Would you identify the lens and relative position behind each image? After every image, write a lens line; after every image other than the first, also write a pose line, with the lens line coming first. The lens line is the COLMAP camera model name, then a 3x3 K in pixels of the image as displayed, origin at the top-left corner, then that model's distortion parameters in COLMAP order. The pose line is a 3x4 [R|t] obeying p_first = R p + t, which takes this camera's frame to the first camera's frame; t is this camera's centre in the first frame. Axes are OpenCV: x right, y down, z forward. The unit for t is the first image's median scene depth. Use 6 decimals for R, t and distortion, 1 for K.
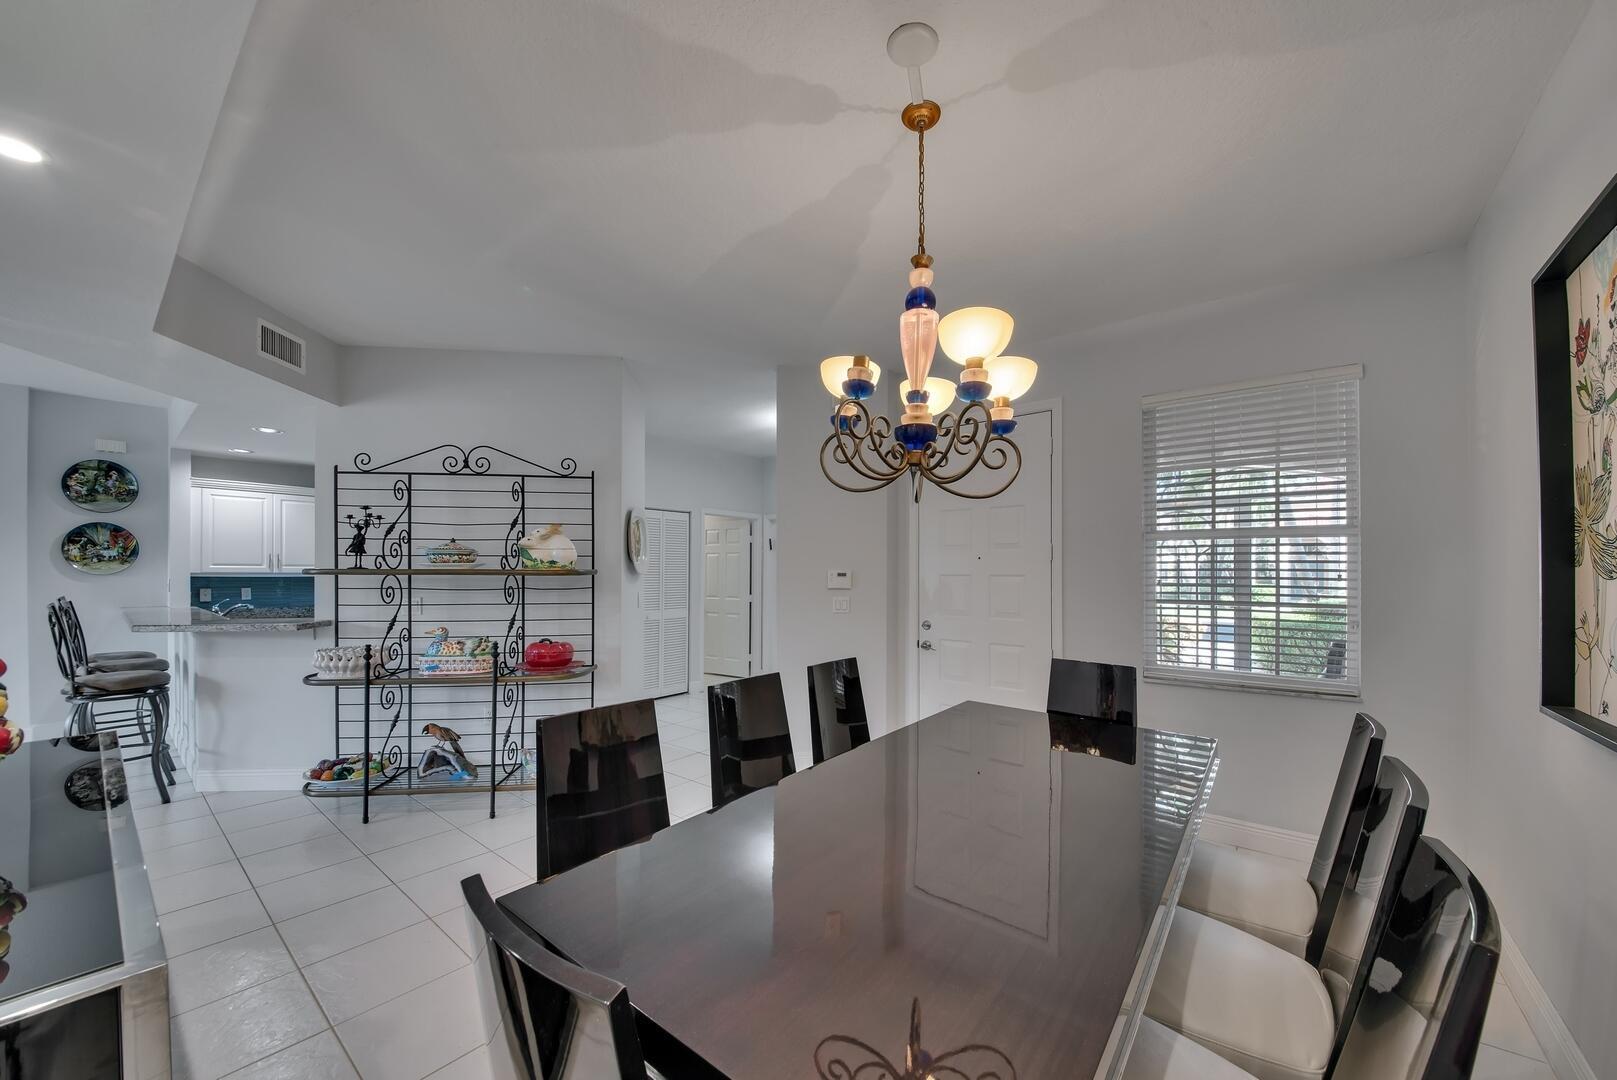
lens RADIAL K [[593.3, 0, 813.9], [0, 593.3, 545.8], [0, 0, 1]] dist [0.000040, -0.000019]
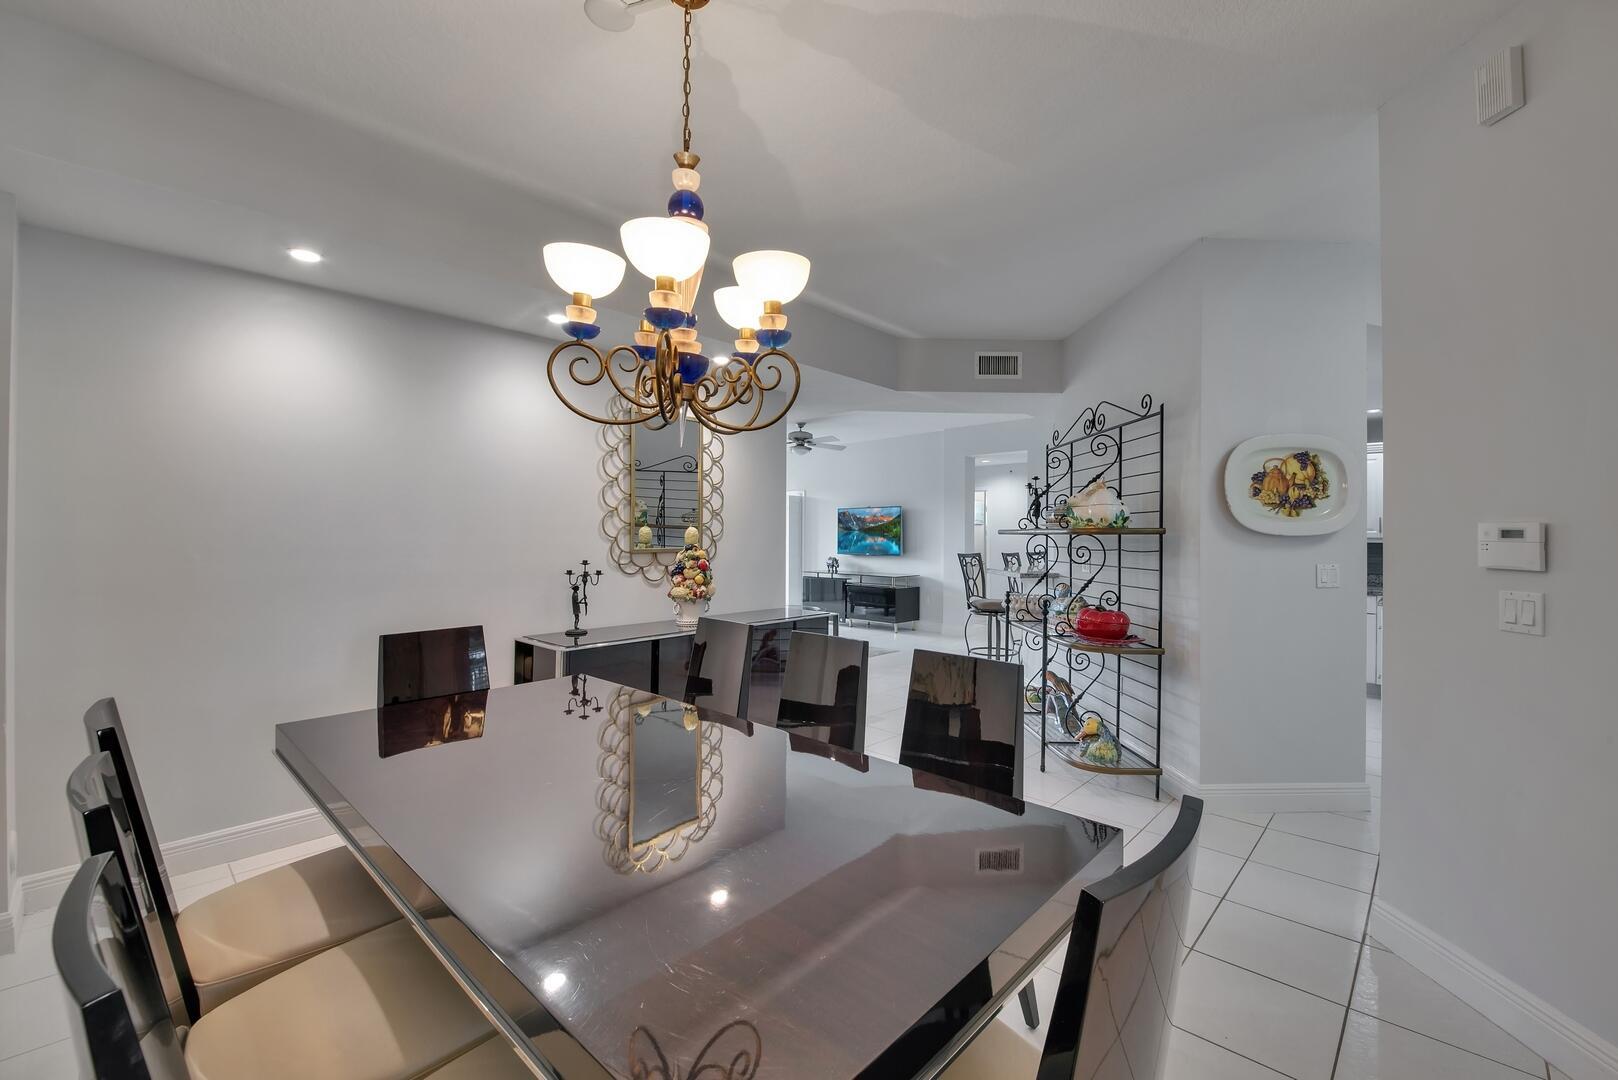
lens RADIAL K [[662.4, 0, 809.0], [0, 662.4, 540.0], [0, 0, 1]] dist [-0.000981, -0.000029]
pose [[-0.090651, 0.003715, -0.995876, 0.561401], [0.033478, 0.999439, 0.000681, 0.039388], [0.995320, -0.033278, -0.090725, 0.618576]]
